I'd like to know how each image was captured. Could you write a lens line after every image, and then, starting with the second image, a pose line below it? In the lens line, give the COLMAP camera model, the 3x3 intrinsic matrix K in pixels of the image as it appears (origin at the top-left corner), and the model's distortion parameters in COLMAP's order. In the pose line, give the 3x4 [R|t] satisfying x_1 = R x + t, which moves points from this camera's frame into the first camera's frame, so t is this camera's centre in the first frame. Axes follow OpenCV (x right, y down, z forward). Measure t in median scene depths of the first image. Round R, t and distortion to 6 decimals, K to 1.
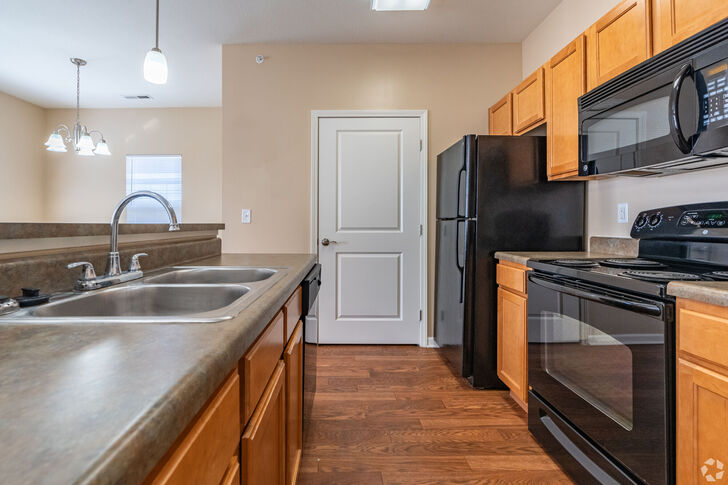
lens RADIAL K [[338.6, 0, 361.4], [0, 338.6, 259.2], [0, 0, 1]] dist [0.000376, -0.000072]
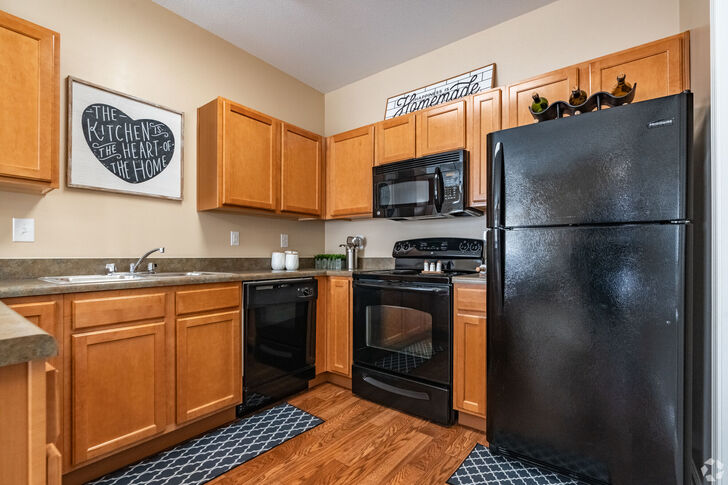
lens RADIAL K [[329.4, 0, 364.1], [0, 329.4, 254.1], [0, 0, 1]] dist [0.000037, 0.000015]
pose [[0.638070, 0.000622, 0.769978, -0.601595], [0.077500, 0.994869, -0.065028, 0.015040], [-0.766068, 0.101166, 0.634748, 0.119304]]
